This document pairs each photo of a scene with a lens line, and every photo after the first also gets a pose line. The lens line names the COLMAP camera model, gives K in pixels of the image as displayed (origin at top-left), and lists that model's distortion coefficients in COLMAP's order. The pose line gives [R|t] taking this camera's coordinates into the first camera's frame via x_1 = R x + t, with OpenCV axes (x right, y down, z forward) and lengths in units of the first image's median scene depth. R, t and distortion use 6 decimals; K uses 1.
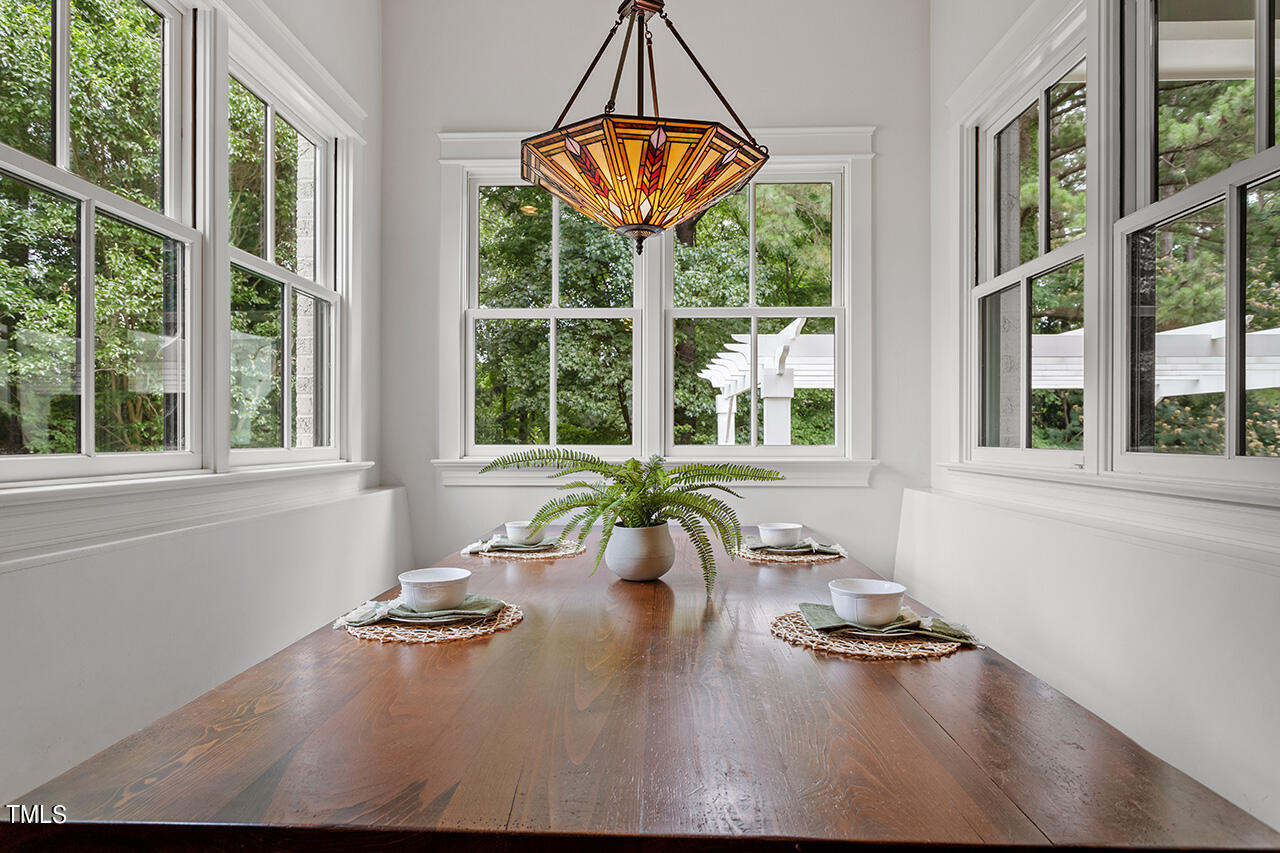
lens RADIAL K [[750.4, 0, 634.4], [0, 750.4, 431.3], [0, 0, 1]] dist [-0.002271, -0.000782]
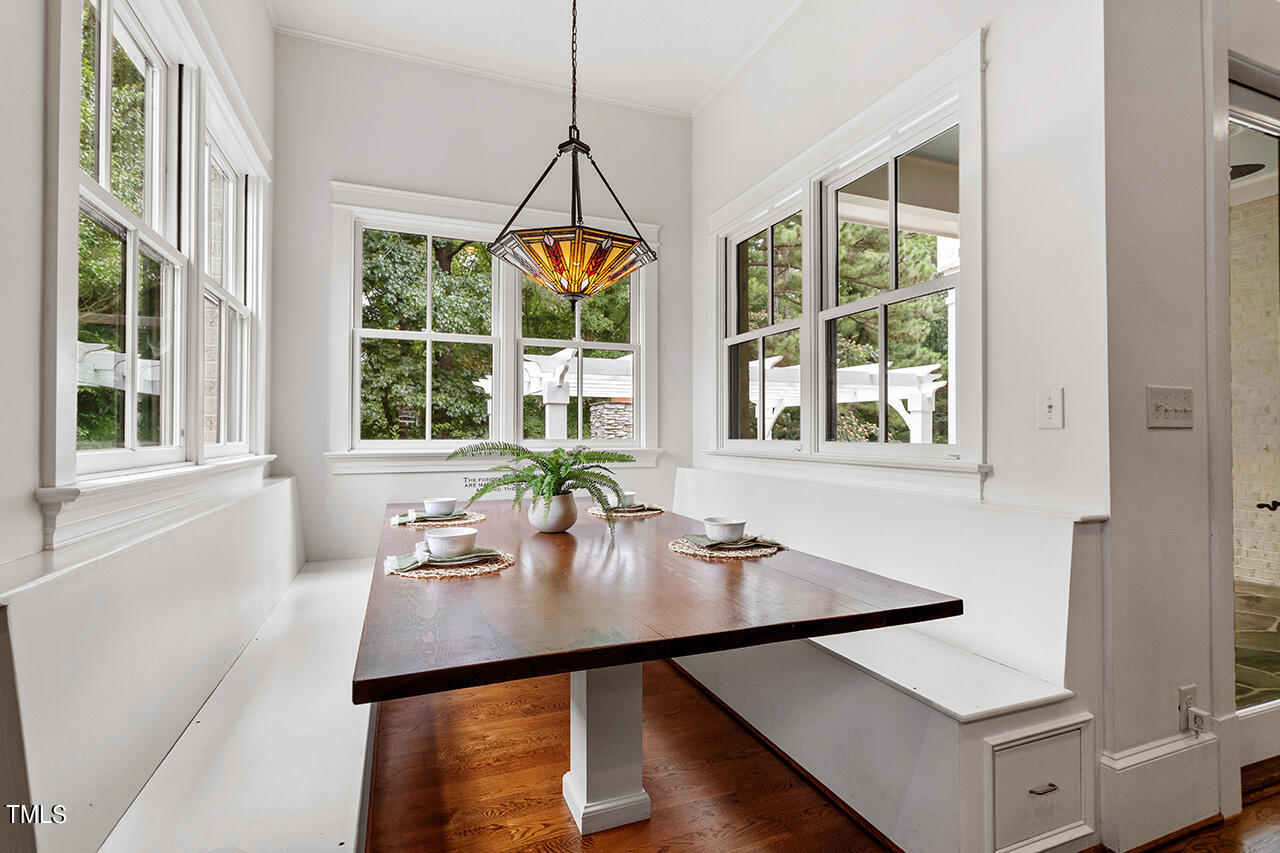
lens RADIAL K [[611.5, 0, 644.7], [0, 611.5, 421.5], [0, 0, 1]] dist [-0.003603, 0.001166]
pose [[0.912910, 0.007036, 0.408101, -0.311305], [-0.002388, 0.999926, -0.011897, -0.002198], [-0.408155, 0.009887, 0.912859, -0.148440]]
